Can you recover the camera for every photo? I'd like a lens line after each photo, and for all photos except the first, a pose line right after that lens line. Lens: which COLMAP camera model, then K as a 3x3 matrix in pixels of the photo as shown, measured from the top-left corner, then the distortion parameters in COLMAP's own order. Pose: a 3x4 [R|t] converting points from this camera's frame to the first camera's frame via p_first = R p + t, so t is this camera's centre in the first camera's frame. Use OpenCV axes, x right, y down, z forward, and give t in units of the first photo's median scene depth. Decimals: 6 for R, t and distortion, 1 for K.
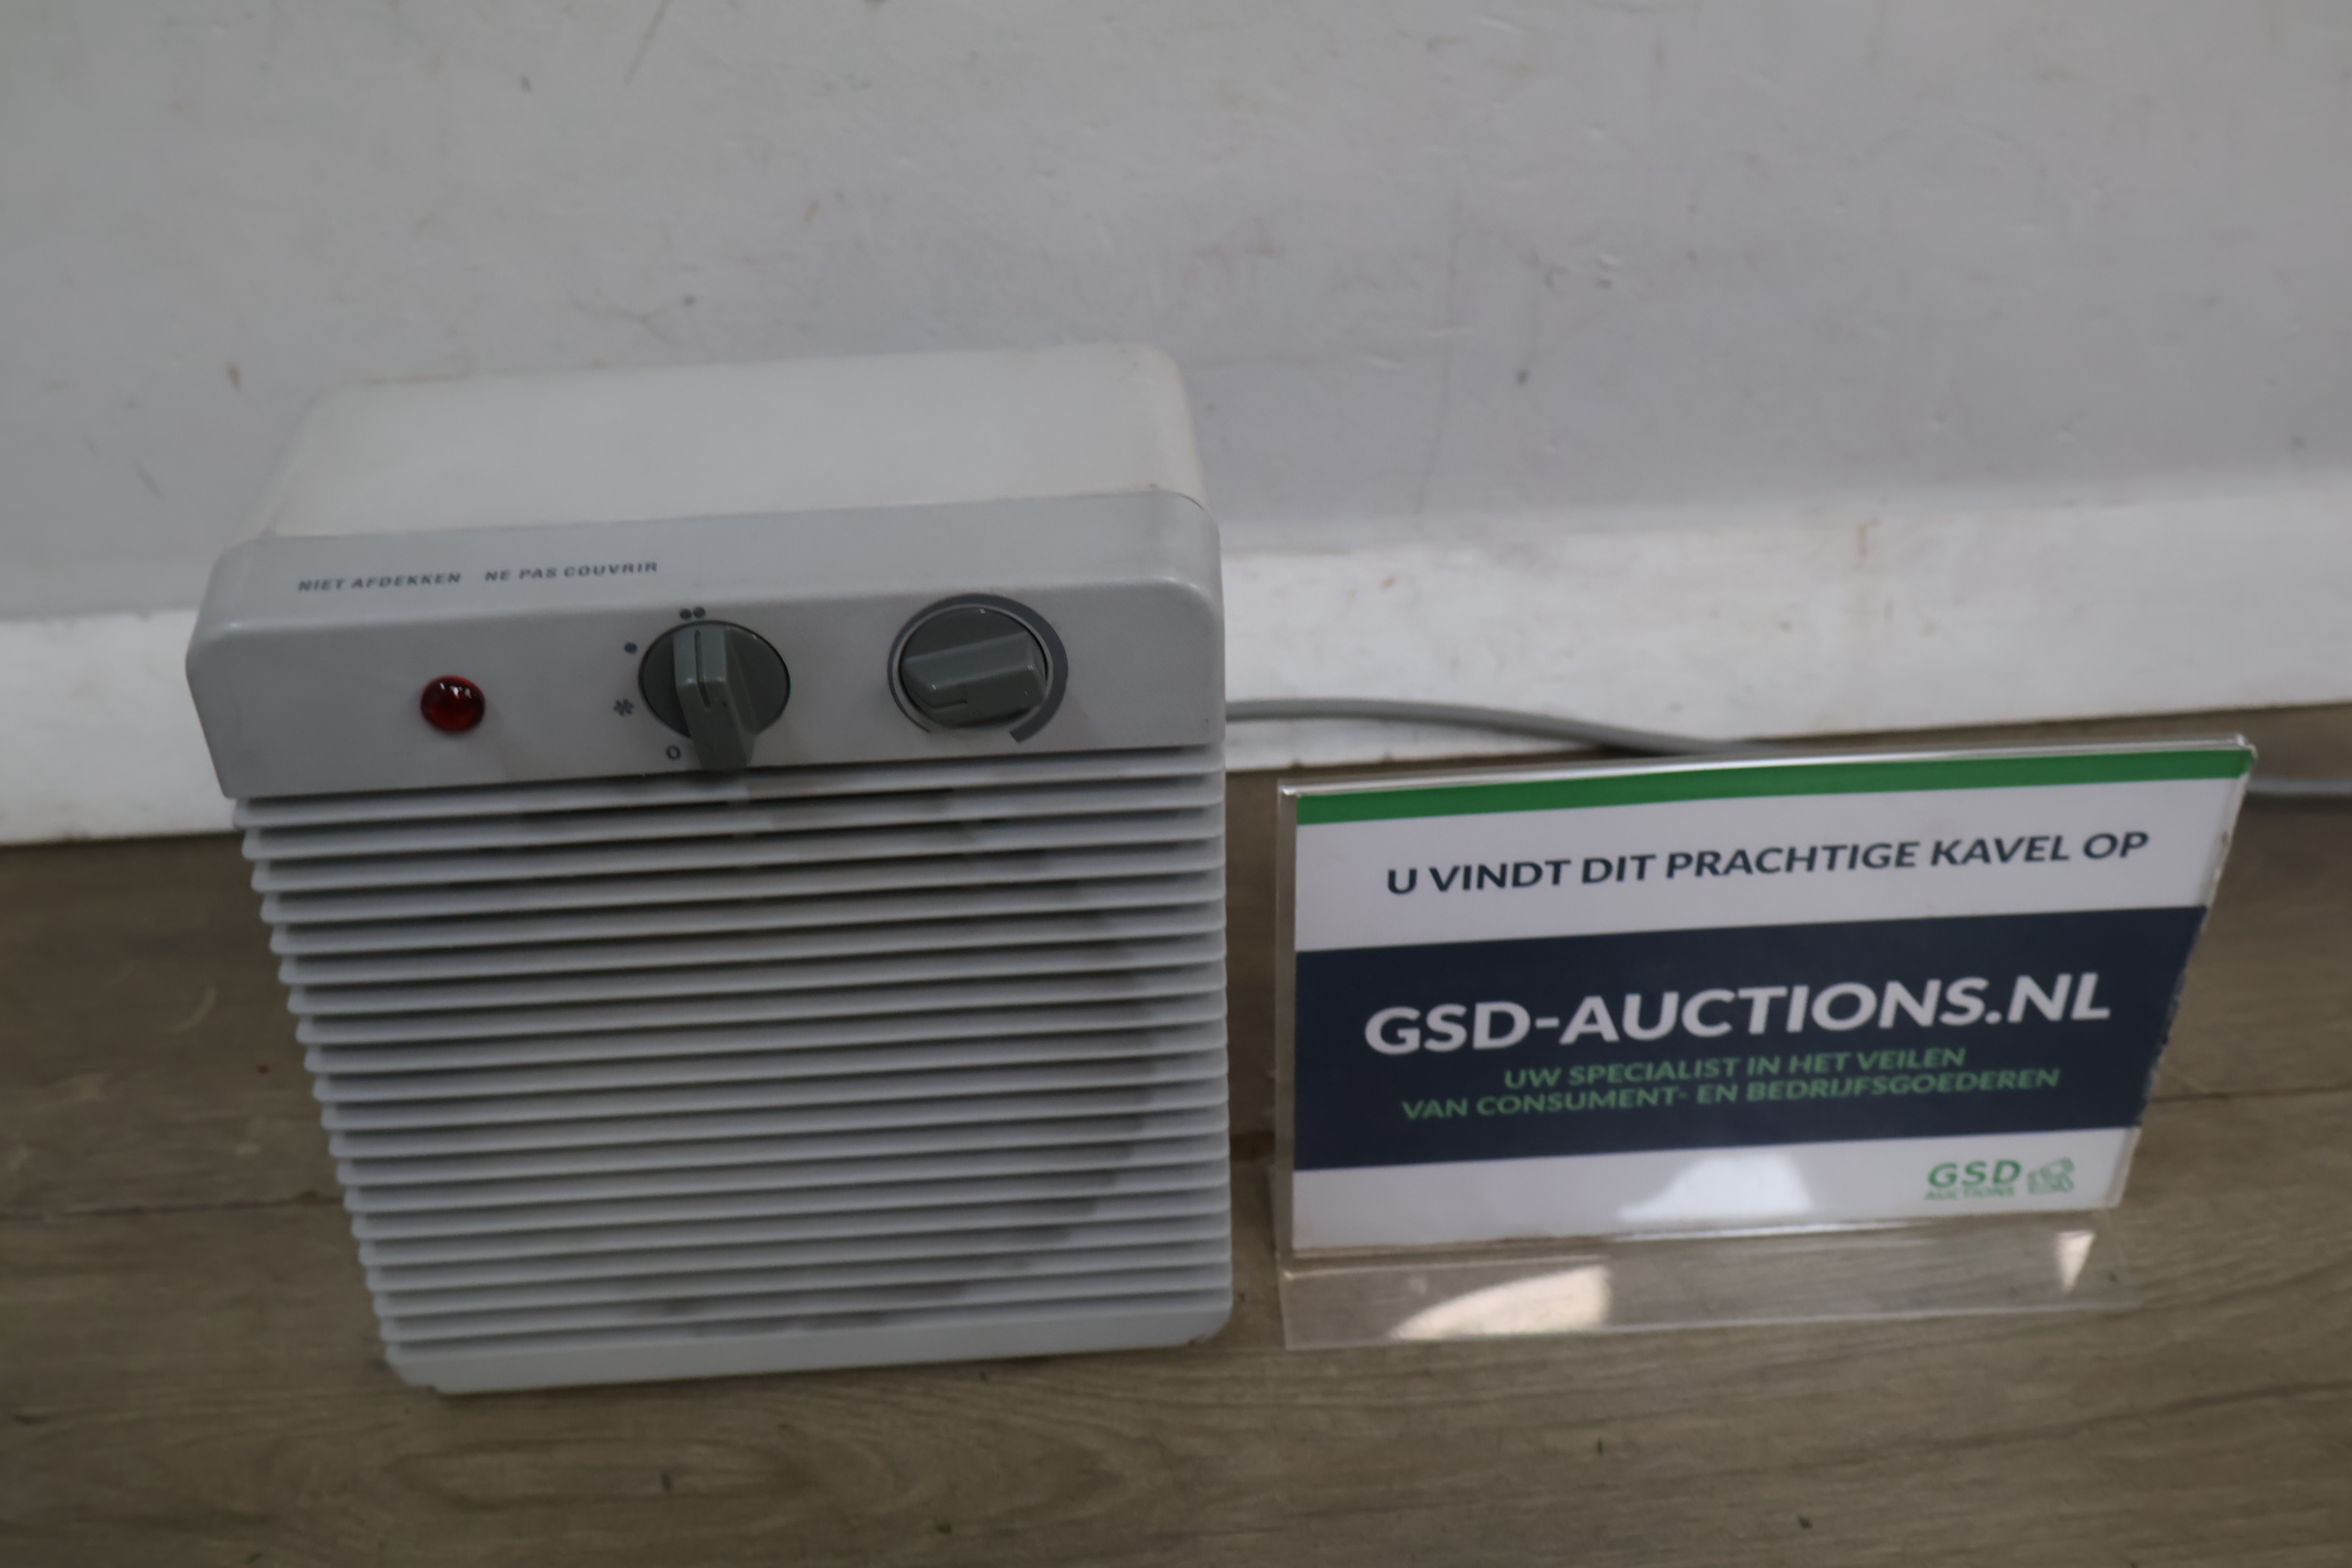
lens RADIAL K [[2519.7, 0, 1185.1], [0, 2519.7, 772.5], [0, 0, 1]] dist [0.000555, -0.012055]
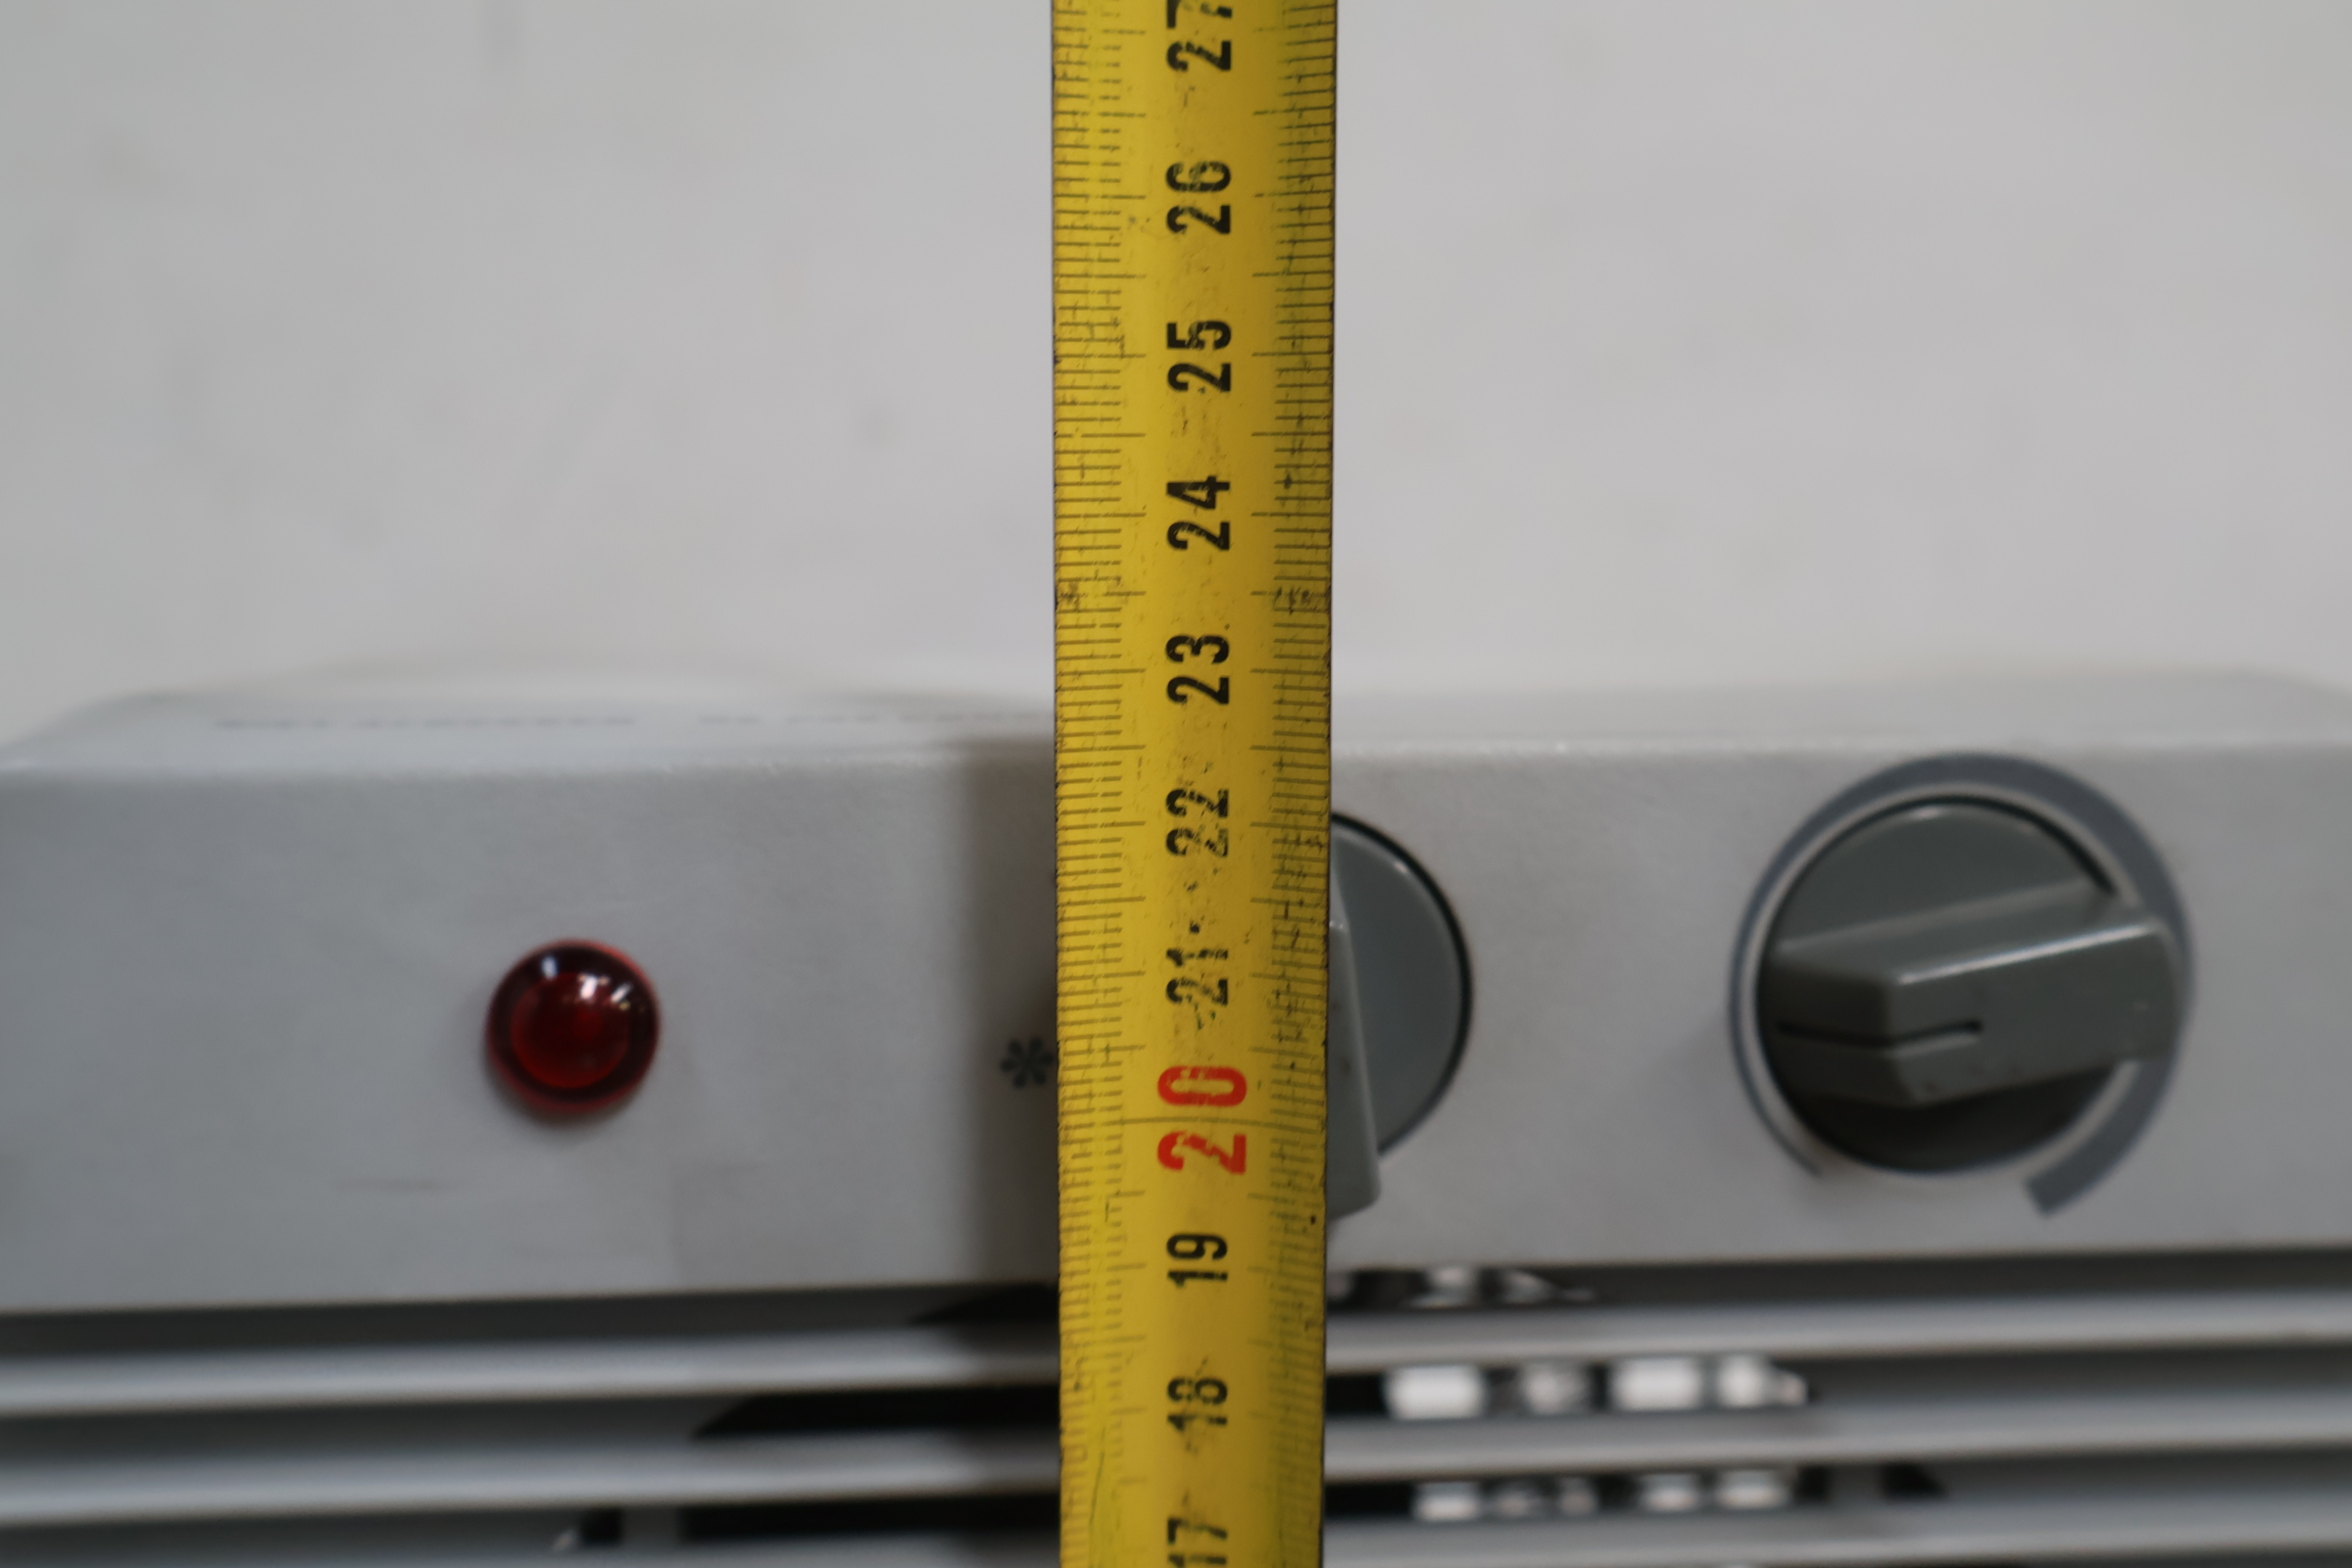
lens RADIAL K [[2530.4, 0, 1172.3], [0, 2530.4, 789.5], [0, 0, 1]] dist [0.006869, -0.006334]
pose [[0.999813, 0.014765, 0.012498, -0.177027], [-0.006902, 0.875837, -0.482557, 0.101772], [-0.018071, 0.482380, 0.875775, 0.559450]]
